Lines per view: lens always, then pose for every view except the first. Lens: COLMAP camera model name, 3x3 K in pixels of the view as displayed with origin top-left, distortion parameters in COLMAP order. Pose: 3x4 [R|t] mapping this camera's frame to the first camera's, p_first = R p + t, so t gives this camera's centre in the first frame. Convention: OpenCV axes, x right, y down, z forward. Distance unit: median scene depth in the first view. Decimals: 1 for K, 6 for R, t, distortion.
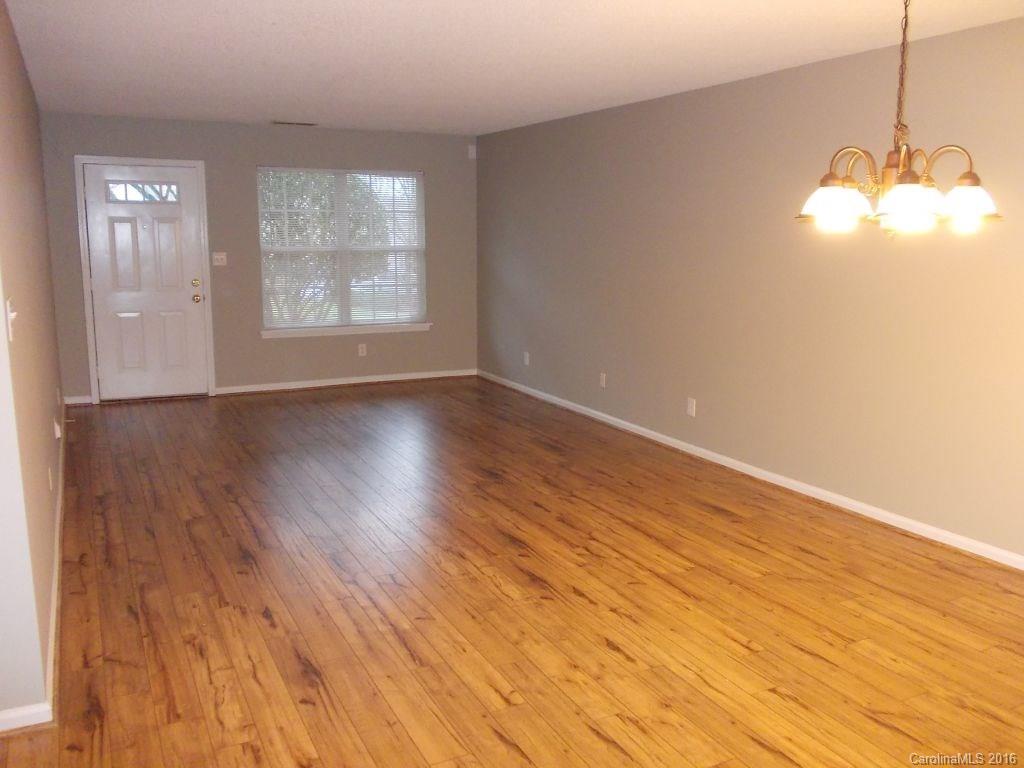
lens RADIAL K [[860.6, 0, 512.0], [0, 860.6, 384.0], [0, 0, 1]] dist [0.010844, -0.084053]
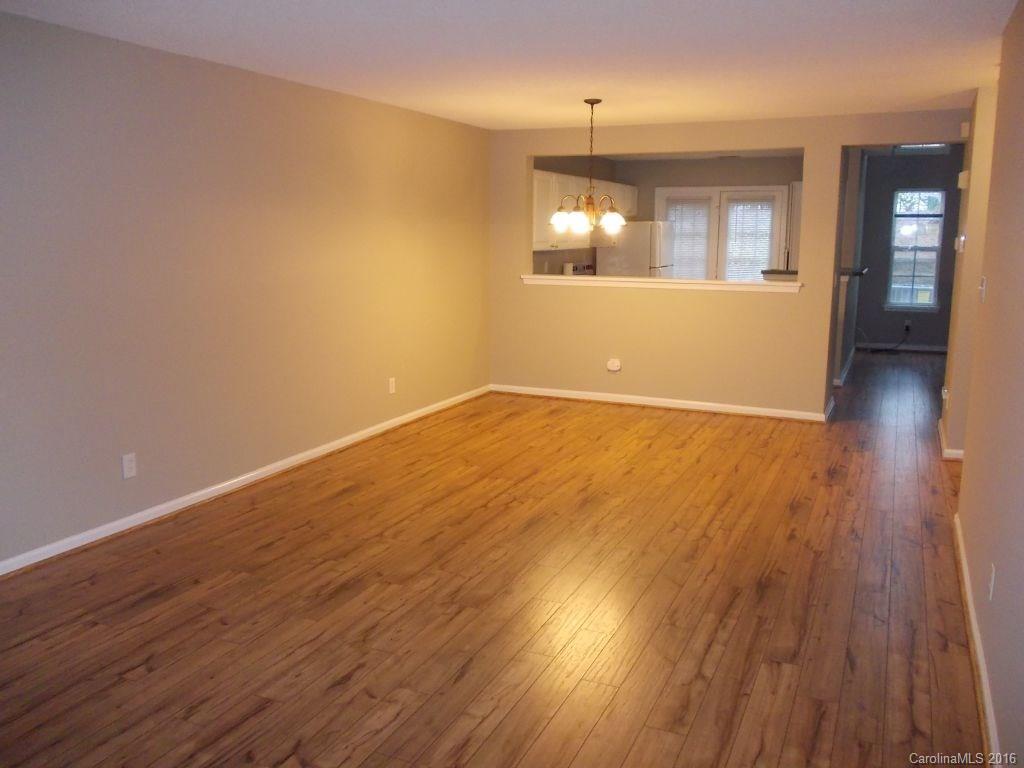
lens RADIAL K [[860.6, 0, 512.0], [0, 860.6, 384.0], [0, 0, 1]] dist [0.010844, -0.084053]
pose [[-0.631468, -0.136275, 0.763333, -0.816451], [0.131363, 0.951404, 0.278521, -0.298201], [-0.764193, 0.276151, -0.582880, 1.693394]]
